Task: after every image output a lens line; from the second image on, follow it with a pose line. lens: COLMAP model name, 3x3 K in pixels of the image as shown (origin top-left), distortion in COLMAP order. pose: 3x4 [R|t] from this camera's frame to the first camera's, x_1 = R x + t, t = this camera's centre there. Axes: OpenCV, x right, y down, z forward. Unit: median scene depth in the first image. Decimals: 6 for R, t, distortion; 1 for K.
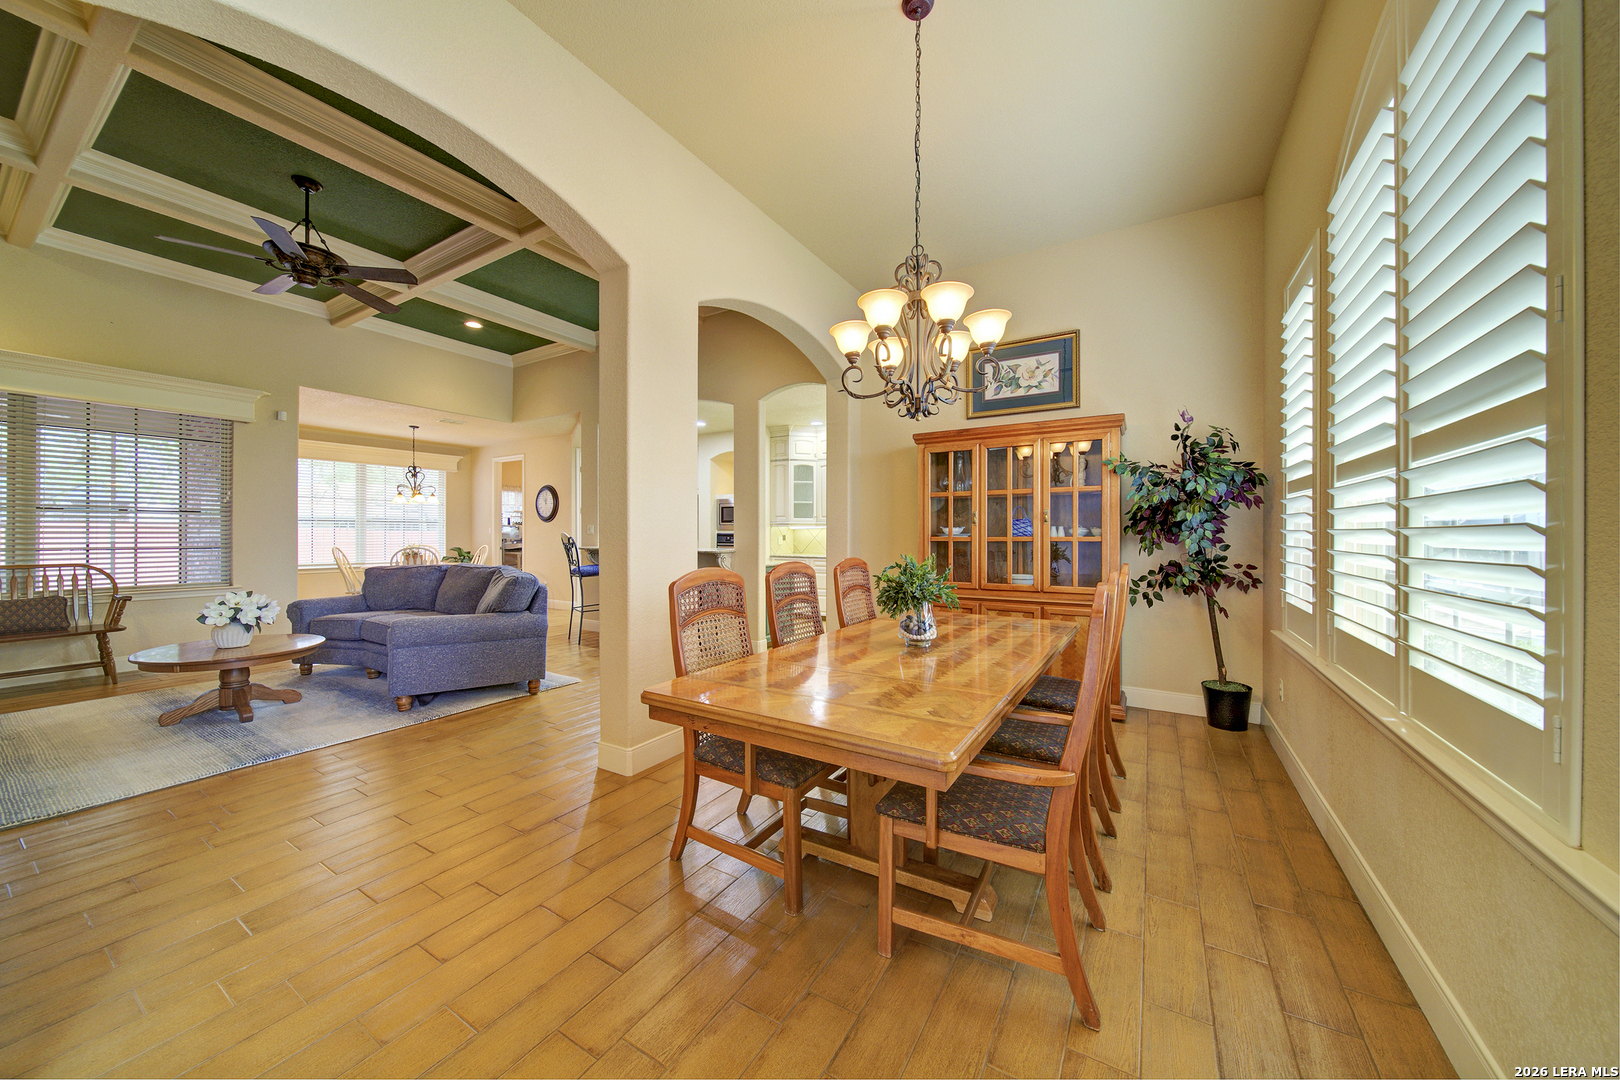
lens RADIAL K [[565.2, 0, 798.2], [0, 565.2, 533.5], [0, 0, 1]] dist [-0.002561, -0.000343]
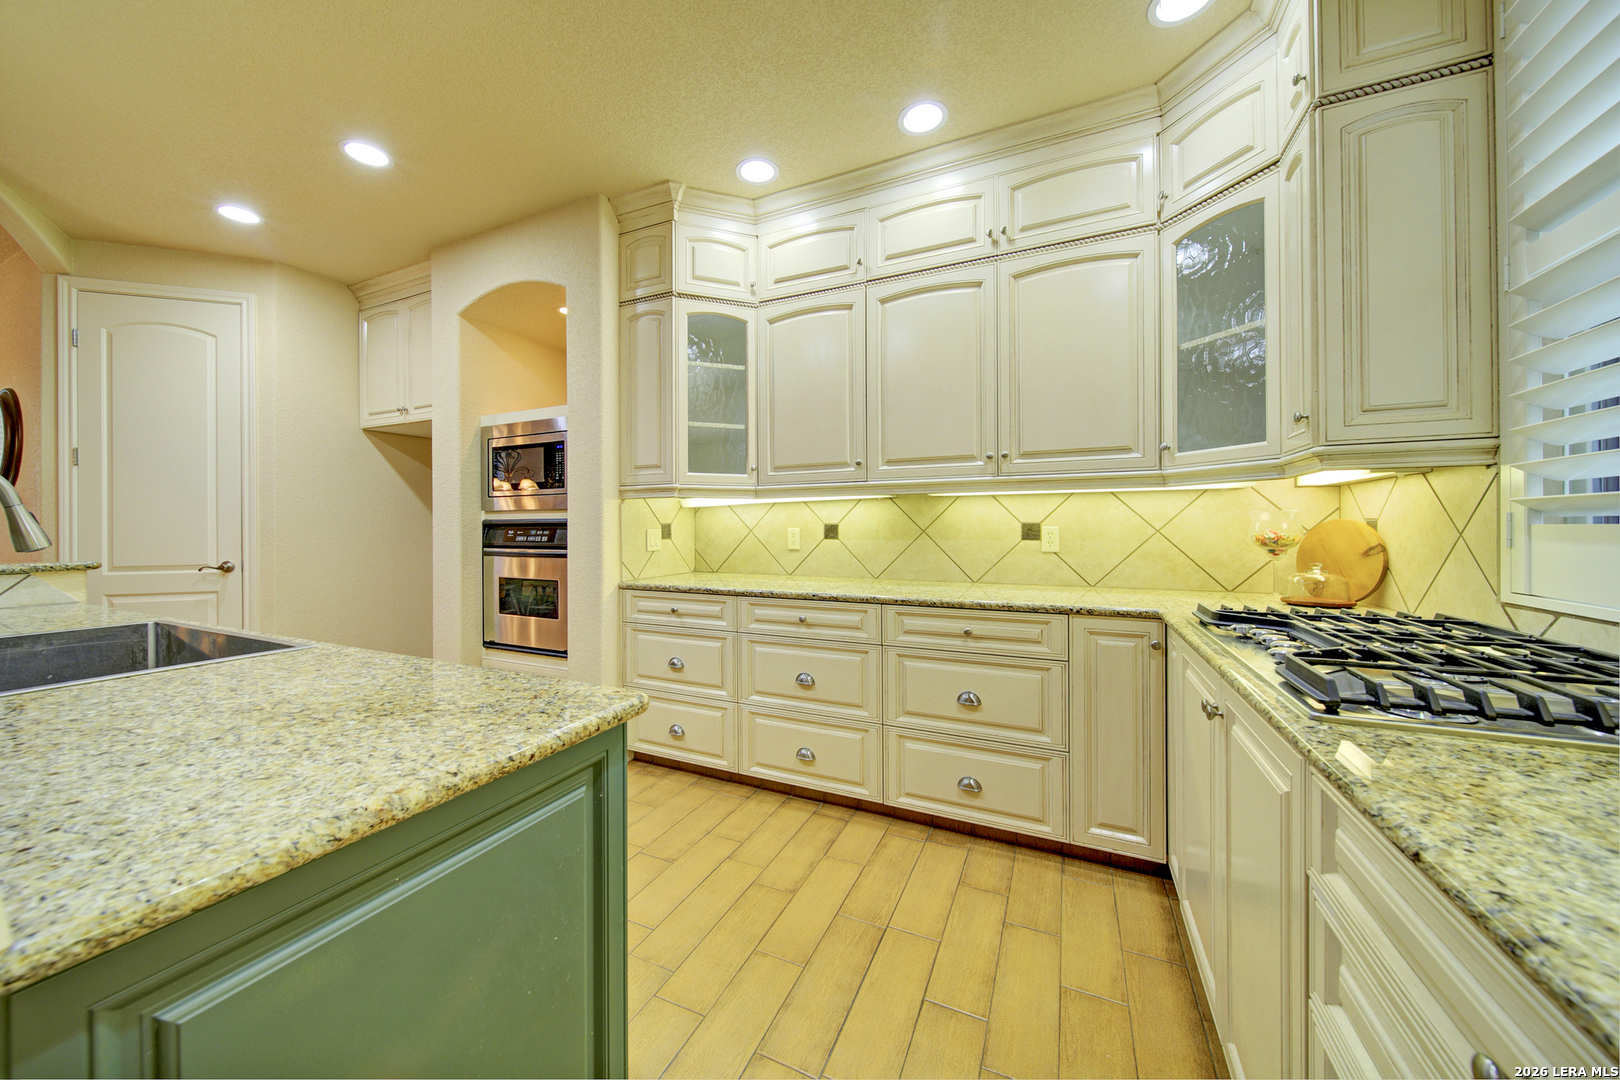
lens RADIAL K [[565.2, 0, 811.9], [0, 565.2, 529.5], [0, 0, 1]] dist [-0.002561, -0.000343]
pose [[0.992396, -0.006016, 0.122940, 0.022883], [0.005848, 0.999981, 0.001726, 0.006679], [-0.122948, -0.000994, 0.992413, 0.653090]]
